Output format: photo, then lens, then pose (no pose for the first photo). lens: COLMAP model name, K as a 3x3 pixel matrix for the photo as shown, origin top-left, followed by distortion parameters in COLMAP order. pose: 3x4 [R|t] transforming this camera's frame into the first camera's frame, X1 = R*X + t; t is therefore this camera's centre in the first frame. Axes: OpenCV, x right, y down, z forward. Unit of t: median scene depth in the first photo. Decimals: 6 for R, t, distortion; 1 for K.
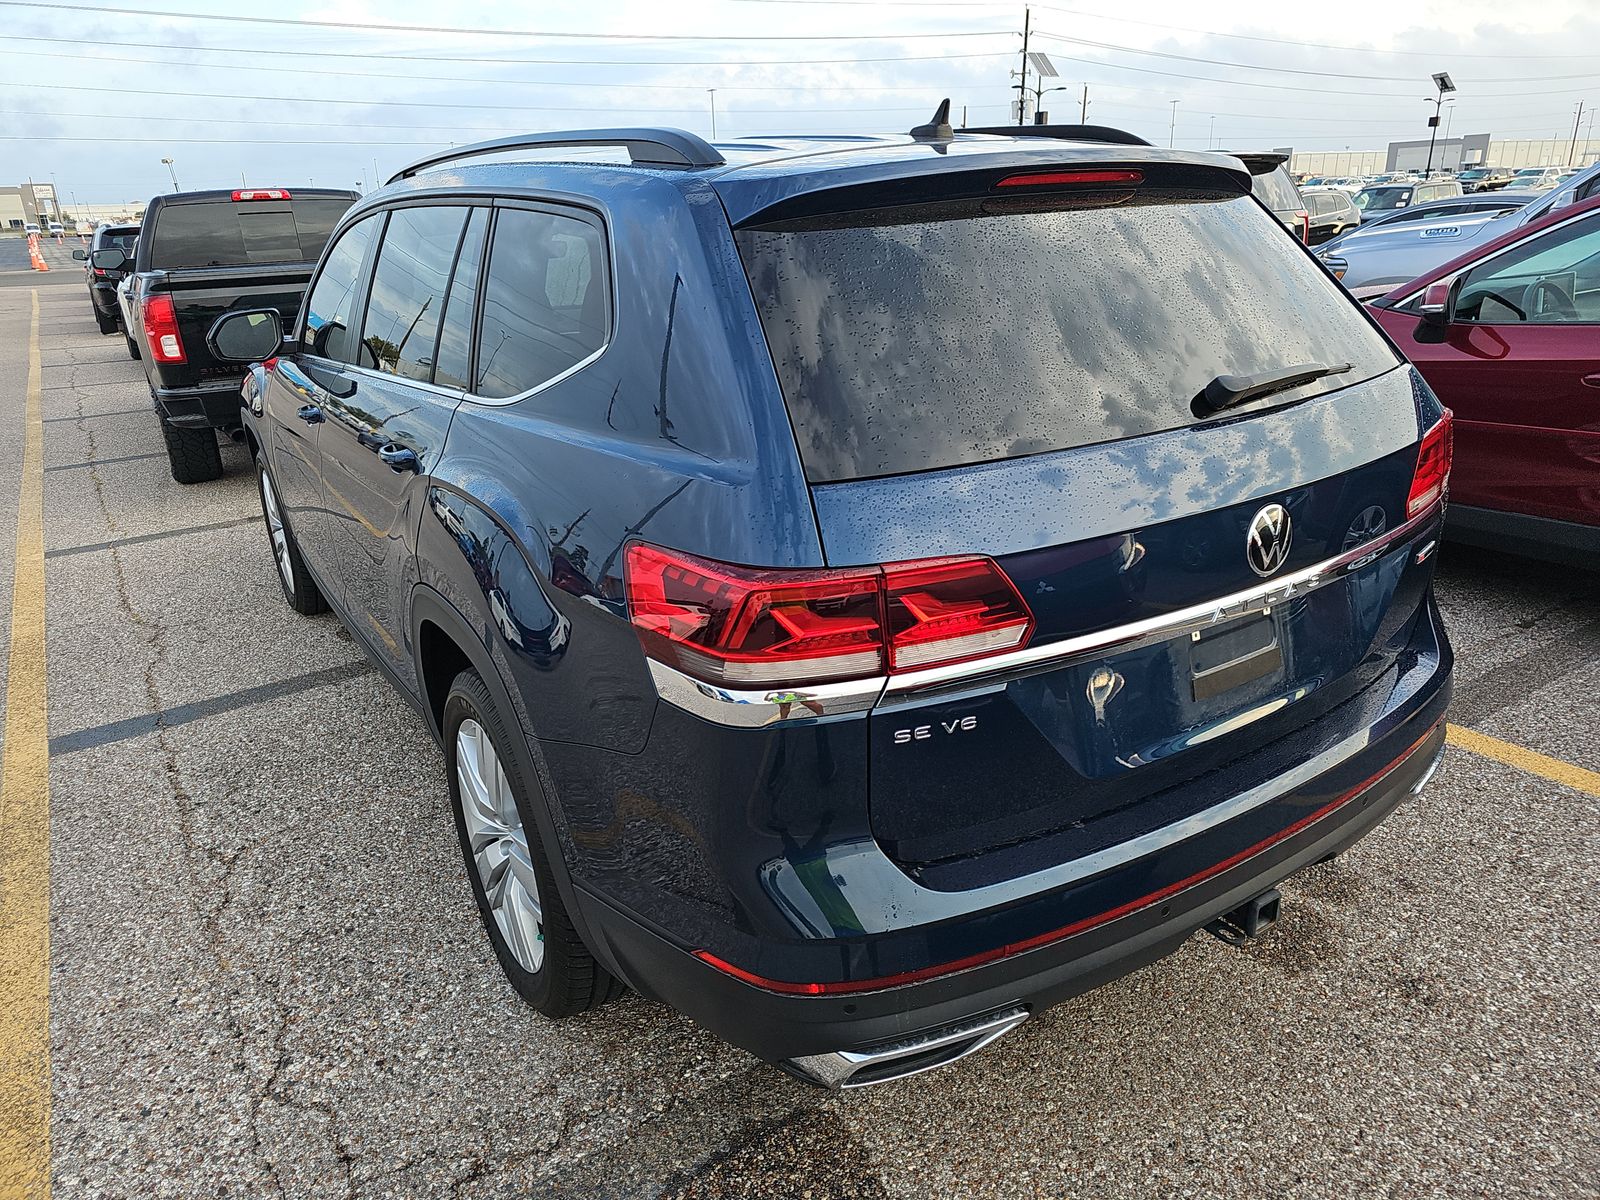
lens RADIAL K [[1102.8, 0, 799.0], [0, 1102.8, 591.1], [0, 0, 1]] dist [0.035841, -0.019352]
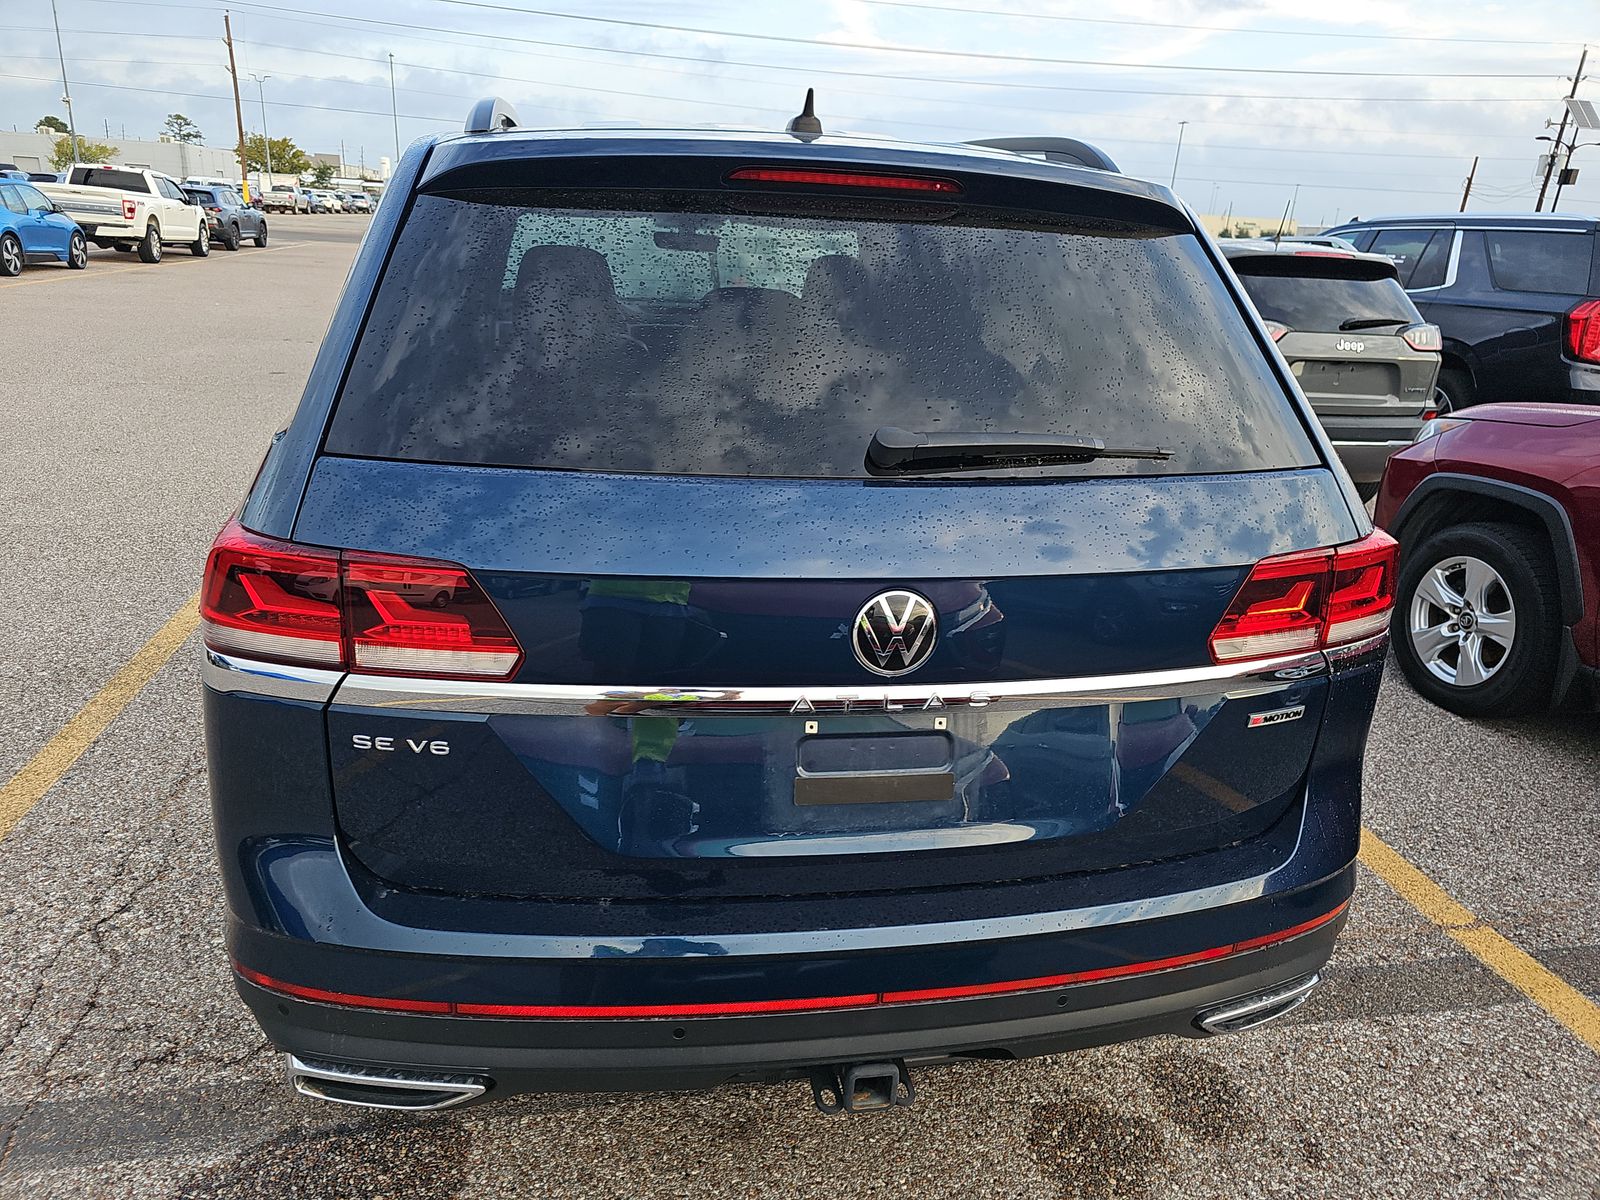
lens RADIAL K [[1099.9, 0, 800.0], [0, 1099.9, 600.0], [0, 0, 1]] dist [0.030800, -0.018522]
pose [[0.911729, 0.211604, -0.352100, 0.497179], [-0.216332, 0.975964, 0.026362, -0.059572], [0.349216, 0.052136, 0.935591, 0.175820]]
